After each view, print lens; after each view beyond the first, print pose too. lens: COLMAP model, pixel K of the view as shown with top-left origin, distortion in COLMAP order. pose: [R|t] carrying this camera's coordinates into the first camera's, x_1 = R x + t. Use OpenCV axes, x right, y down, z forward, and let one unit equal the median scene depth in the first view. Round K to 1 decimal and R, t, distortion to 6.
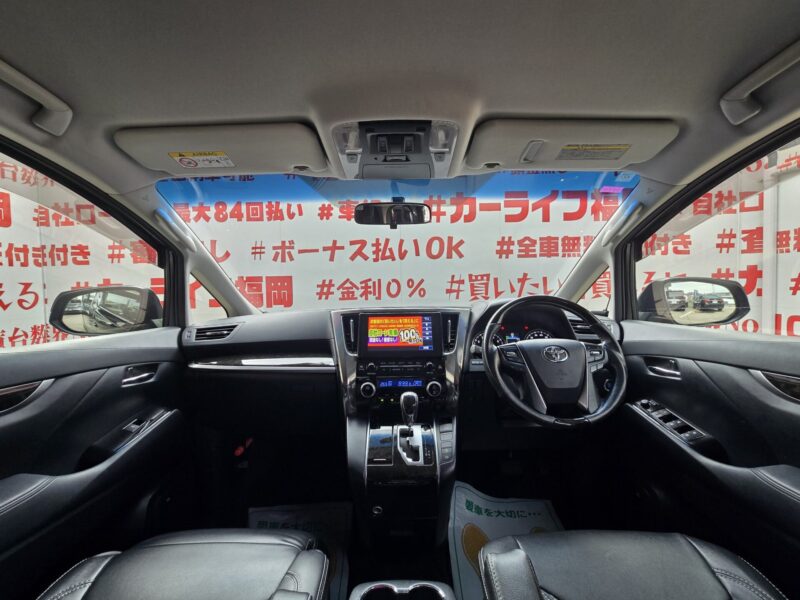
lens RADIAL K [[306.4, 0, 416.1], [0, 306.4, 306.8], [0, 0, 1]] dist [-0.002426, -0.000217]
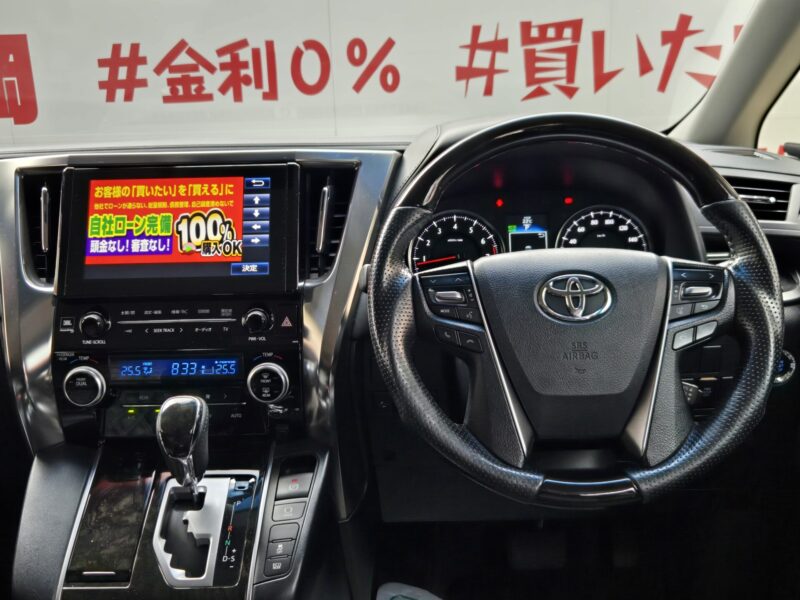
lens RADIAL K [[790.5, 0, 400.0], [0, 790.5, 300.0], [0, 0, 1]] dist [0.034553, 0.004436]
pose [[0.999552, -0.006353, -0.029245, 0.211313], [0.013003, 0.972344, 0.233193, -0.037180], [0.026955, -0.233469, 0.971991, 0.101371]]
